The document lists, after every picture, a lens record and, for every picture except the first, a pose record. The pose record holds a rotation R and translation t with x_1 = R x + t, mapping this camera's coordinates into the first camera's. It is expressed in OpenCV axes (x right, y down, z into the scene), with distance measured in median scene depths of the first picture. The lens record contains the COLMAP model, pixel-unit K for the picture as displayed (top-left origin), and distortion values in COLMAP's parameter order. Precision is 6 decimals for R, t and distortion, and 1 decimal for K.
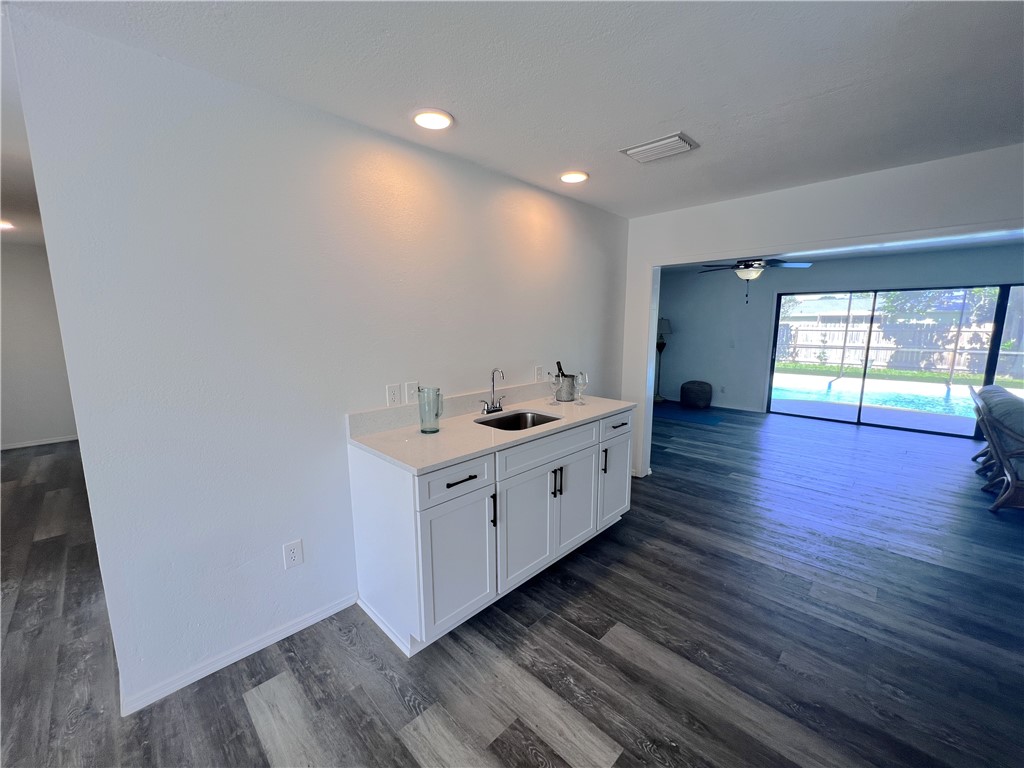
lens RADIAL K [[408.7, 0, 514.8], [0, 408.7, 386.8], [0, 0, 1]] dist [-0.001255, 0.000064]
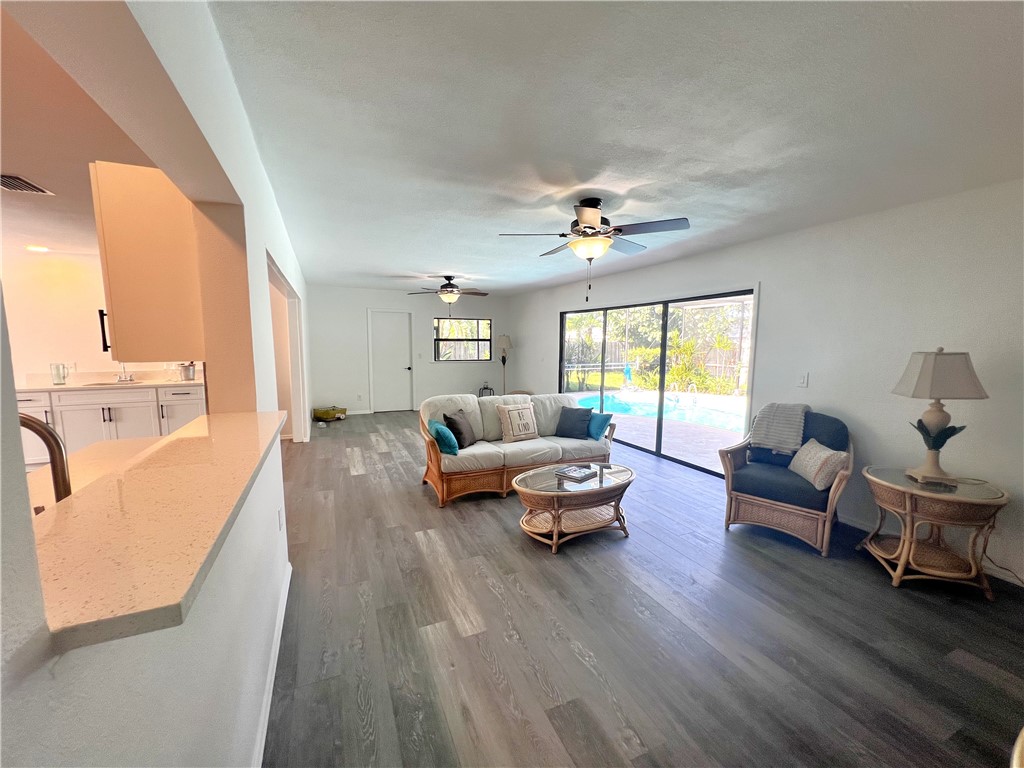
lens RADIAL K [[412.8, 0, 511.8], [0, 412.8, 387.4], [0, 0, 1]] dist [-0.000454, 0.000529]
pose [[0.932112, 0.046836, -0.359128, 3.069966], [-0.062309, 0.997556, -0.031625, 0.048329], [0.356769, 0.051855, 0.932752, -0.198915]]
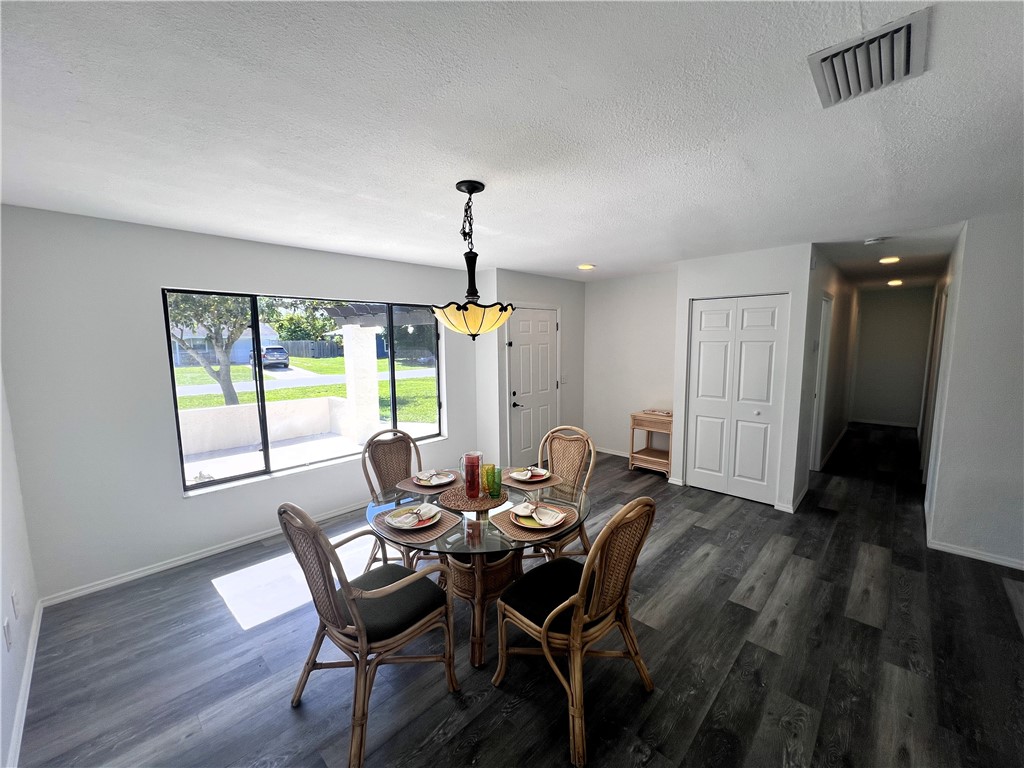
lens RADIAL K [[408.7, 0, 514.8], [0, 408.7, 386.8], [0, 0, 1]] dist [-0.001255, 0.000064]
pose [[0.013963, 0.118204, -0.992891, 0.727388], [-0.146397, 0.982529, 0.114912, 0.077872], [0.989127, 0.143752, 0.031023, -0.943579]]
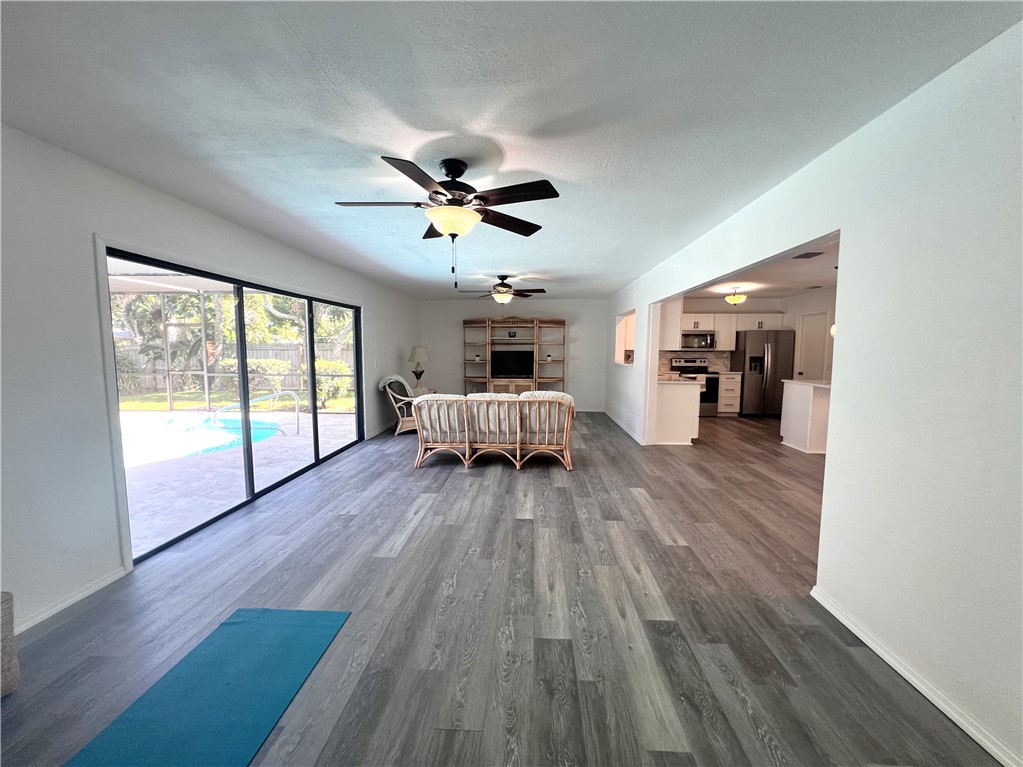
lens RADIAL K [[414.8, 0, 511.5], [0, 414.8, 383.5], [0, 0, 1]] dist [0.000417, 0.000027]
pose [[-0.663579, -0.063189, 0.745432, 0.411080], [0.113428, 0.976408, 0.183742, -0.455659], [-0.739457, 0.206480, -0.640757, 3.296851]]
